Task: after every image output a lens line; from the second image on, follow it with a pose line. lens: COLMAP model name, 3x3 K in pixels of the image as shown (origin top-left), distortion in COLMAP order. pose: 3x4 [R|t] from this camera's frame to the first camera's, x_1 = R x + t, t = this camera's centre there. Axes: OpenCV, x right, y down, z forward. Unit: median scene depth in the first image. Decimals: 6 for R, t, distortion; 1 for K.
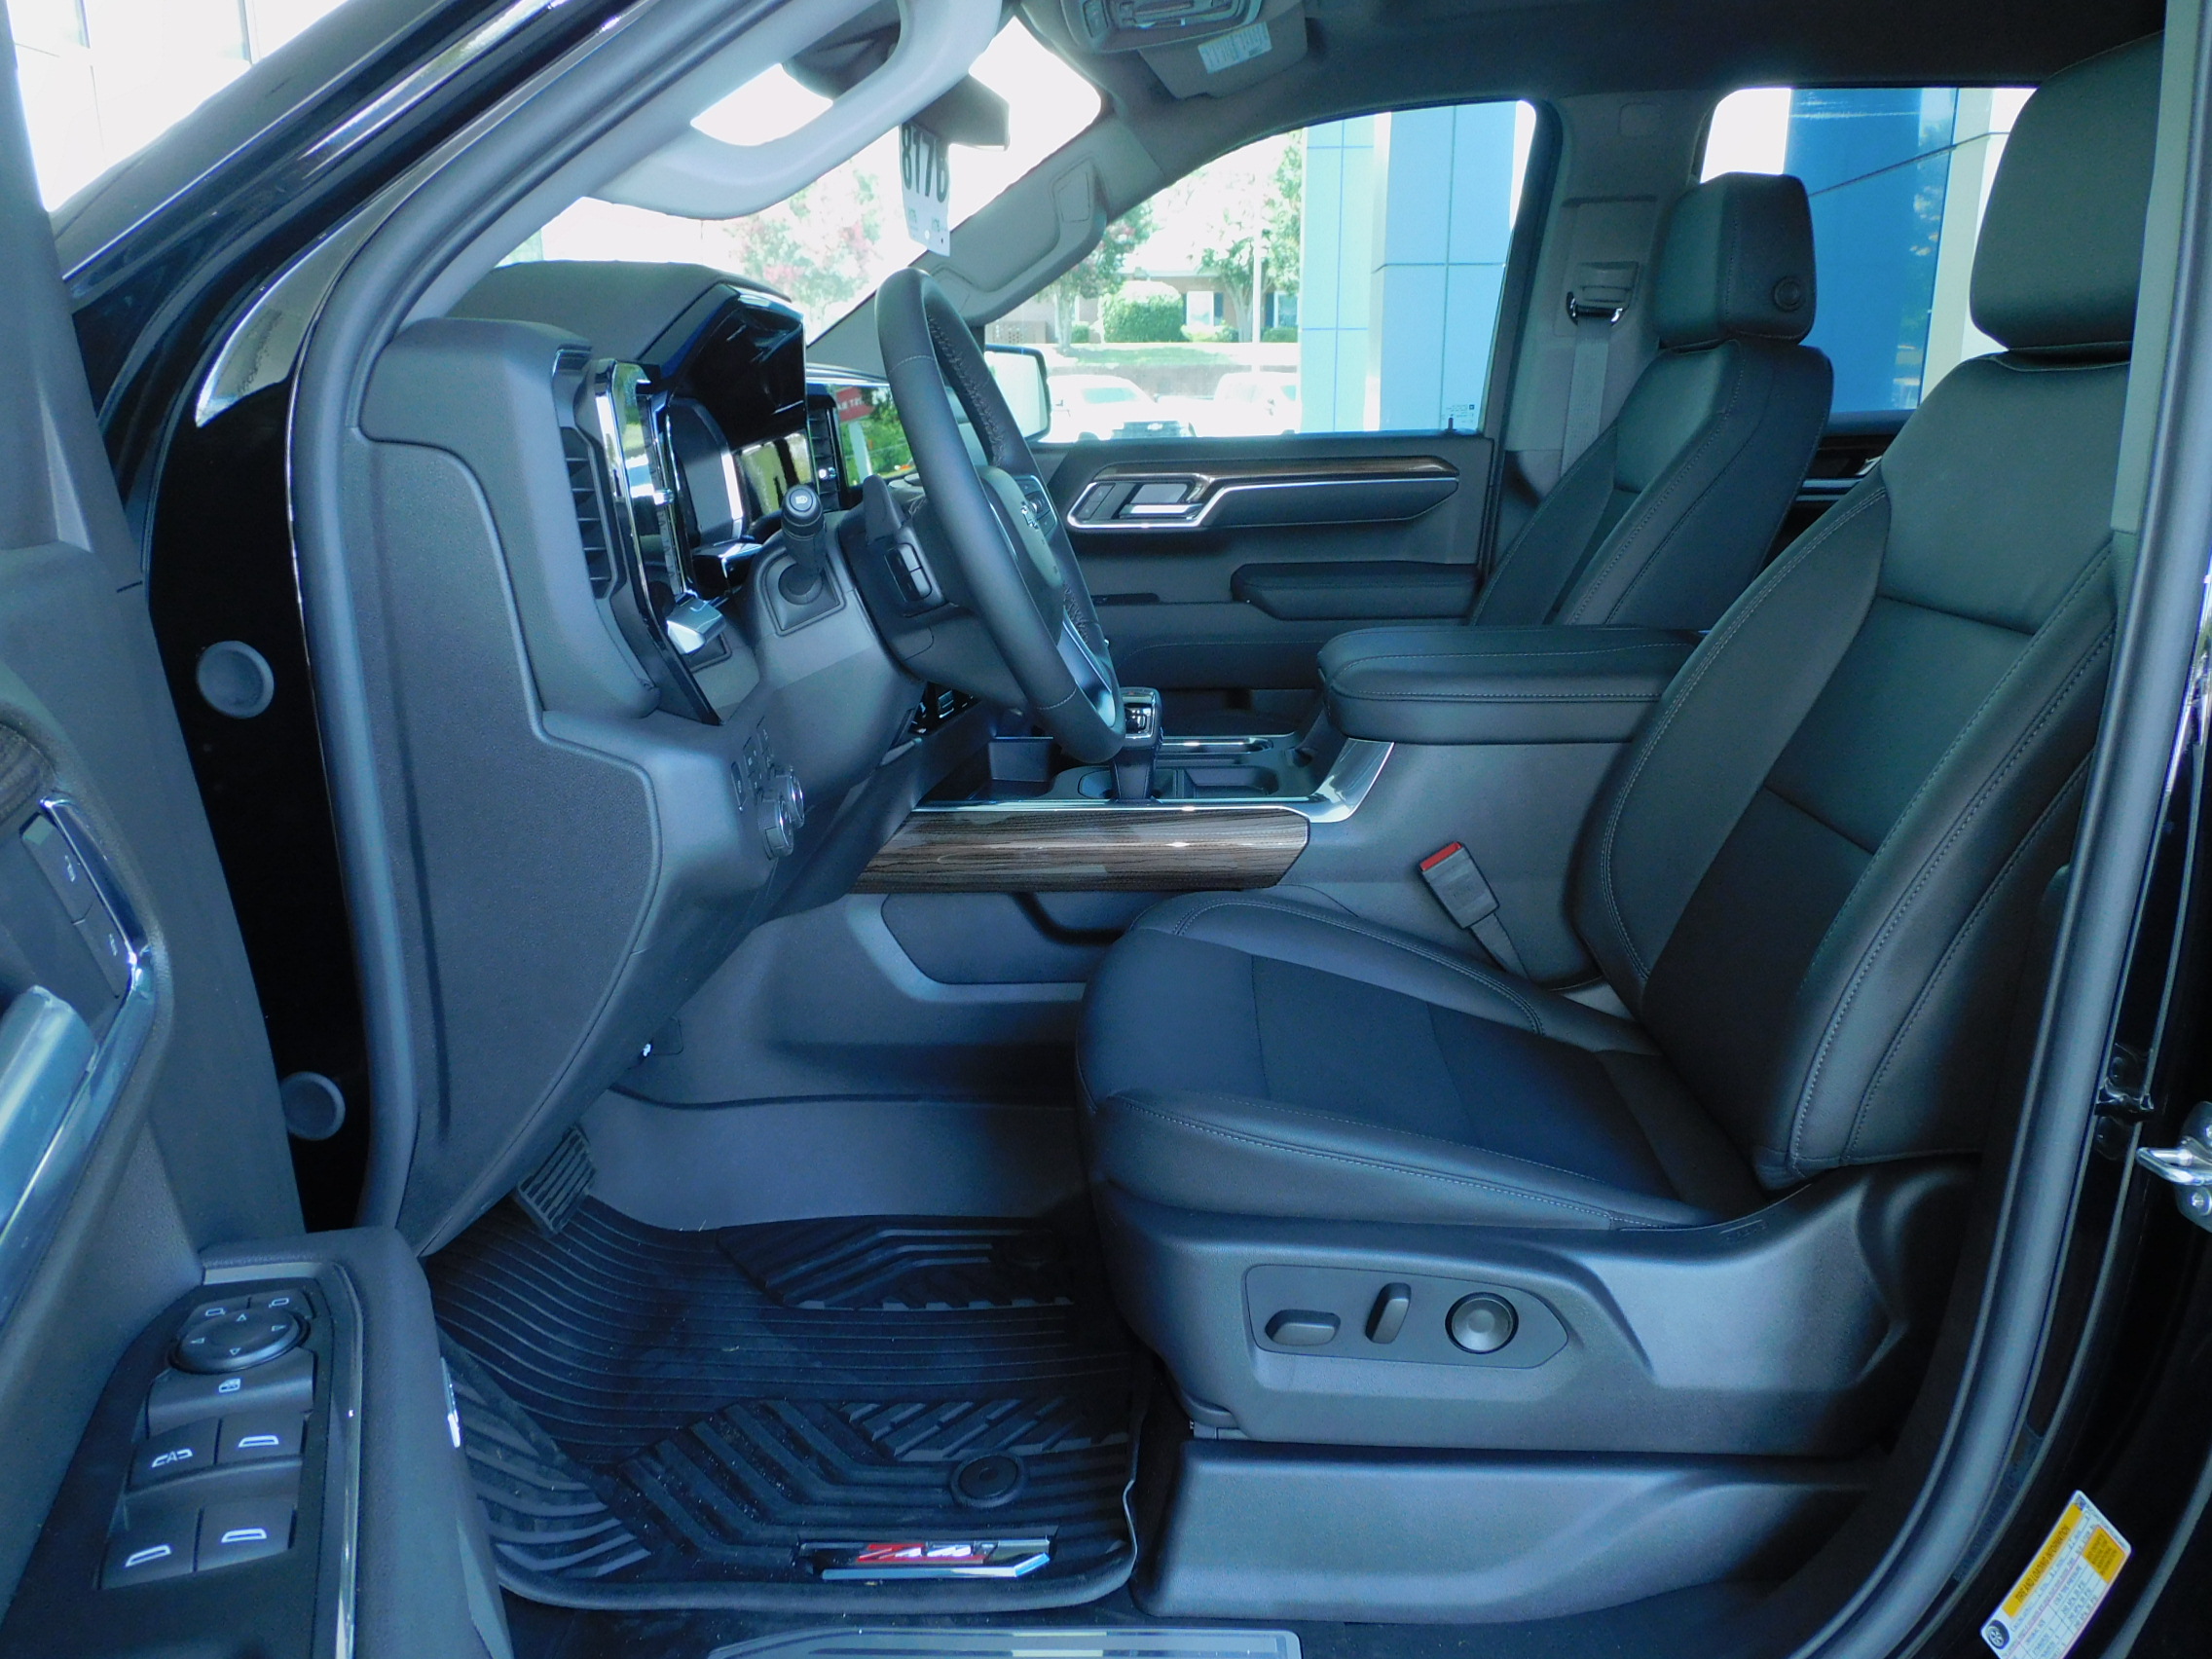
lens RADIAL K [[1586.8, 0, 1112.0], [0, 1586.8, 836.5], [0, 0, 1]] dist [-0.001638, -0.008624]
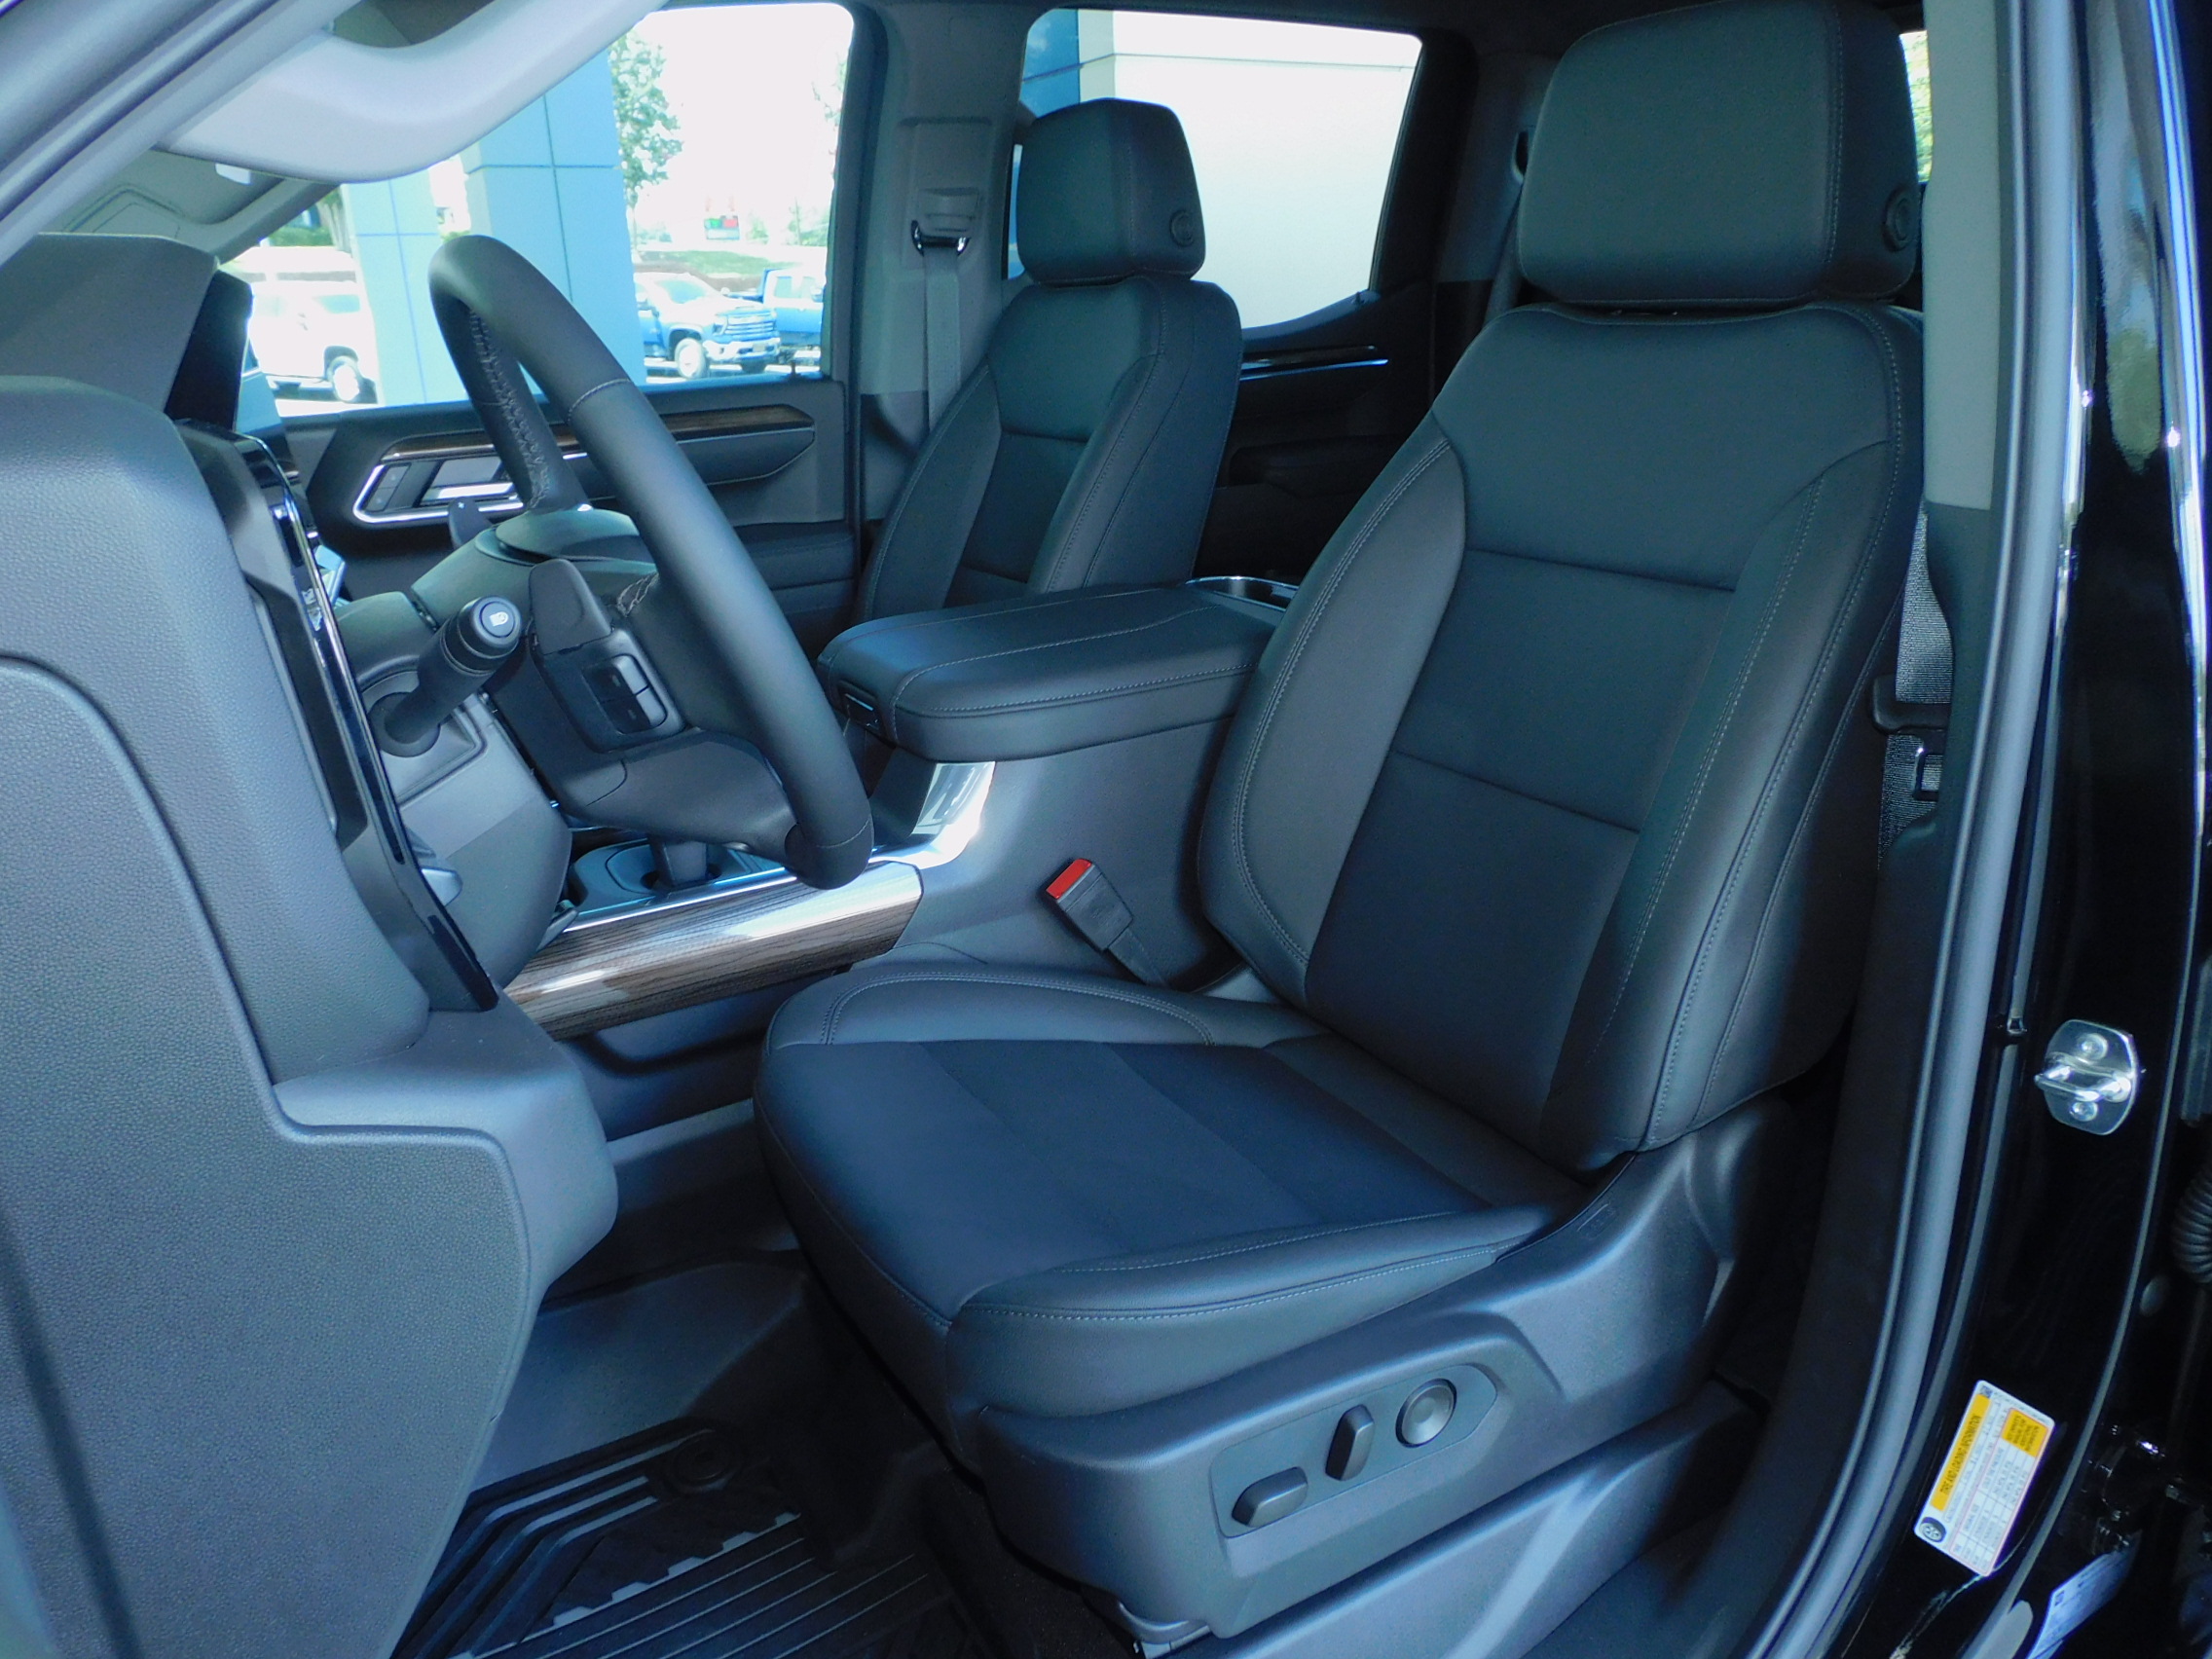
lens RADIAL K [[1575.0, 0, 1106.0], [0, 1575.0, 829.5], [0, 0, 1]] dist [-0.008207, -0.001977]
pose [[0.843232, -0.197285, 0.500039, -0.296456], [0.168071, 0.980341, 0.103360, -0.141261], [-0.510600, -0.003114, 0.859813, 0.302451]]
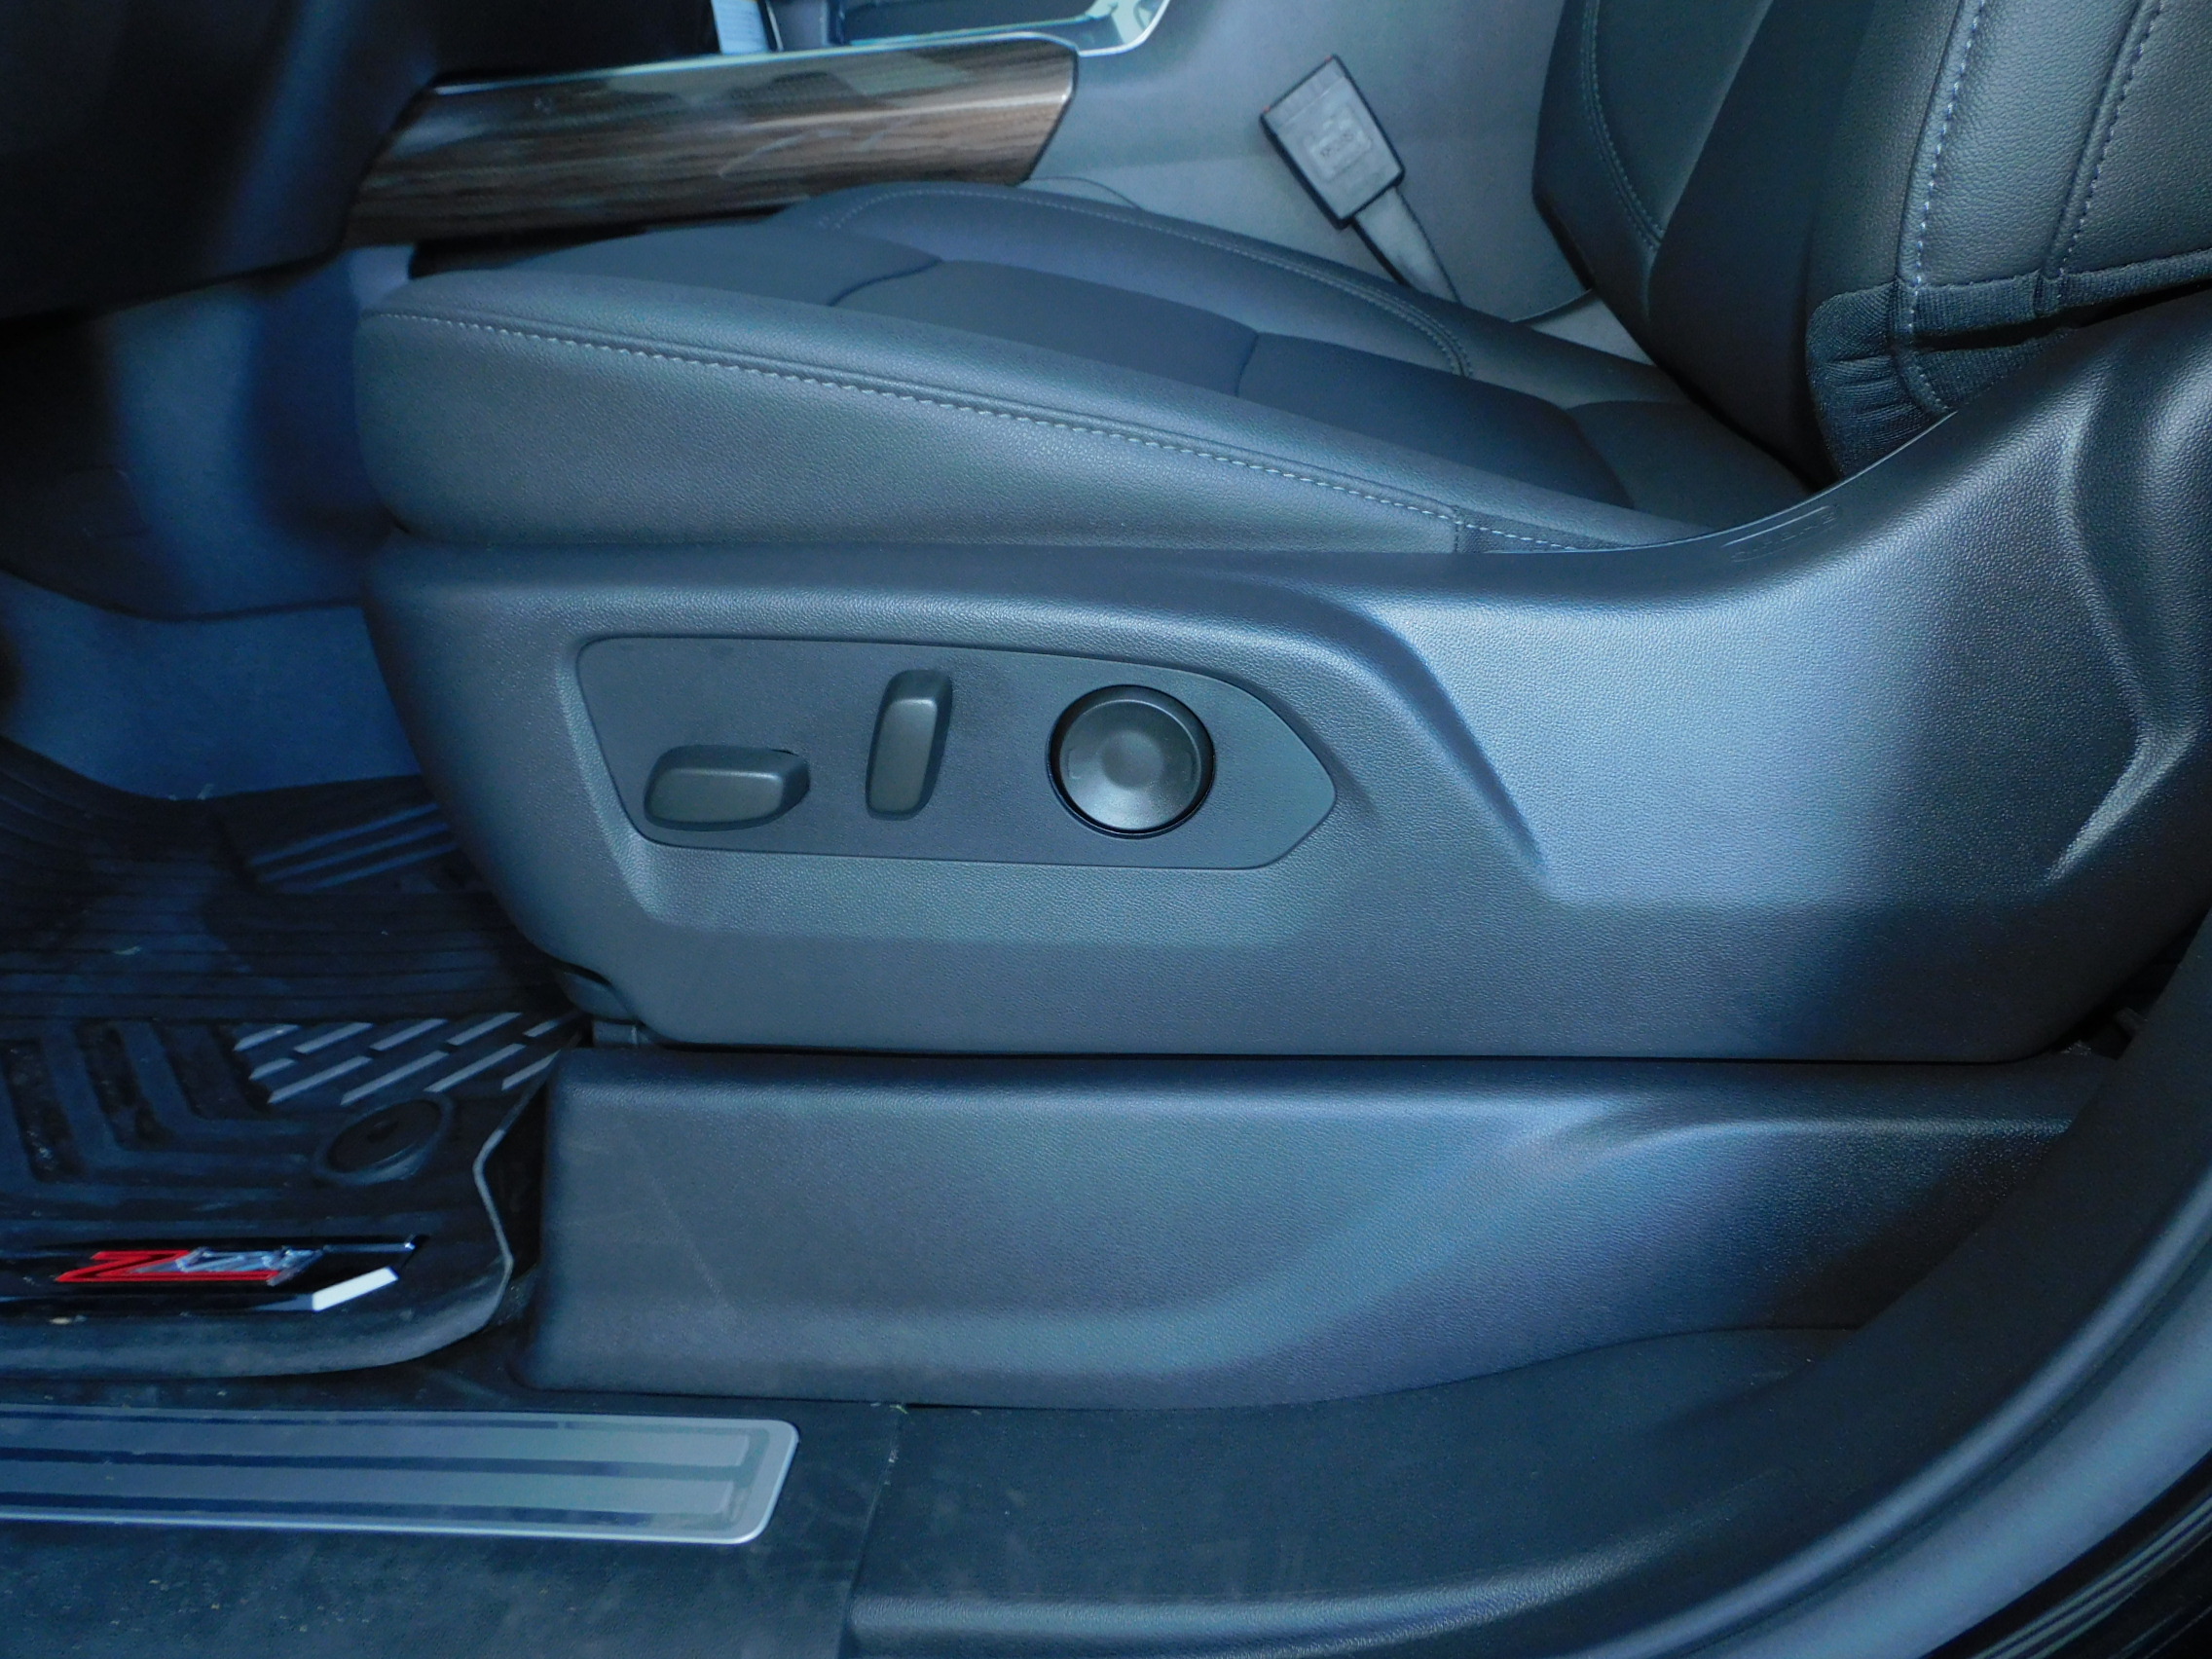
lens RADIAL K [[1586.8, 0, 1112.0], [0, 1586.8, 836.5], [0, 0, 1]] dist [-0.001638, -0.008624]
pose [[0.995955, -0.024080, -0.086563, 0.251144], [0.038242, 0.985407, 0.165866, 0.243048], [0.081306, -0.168505, 0.982342, 0.549407]]
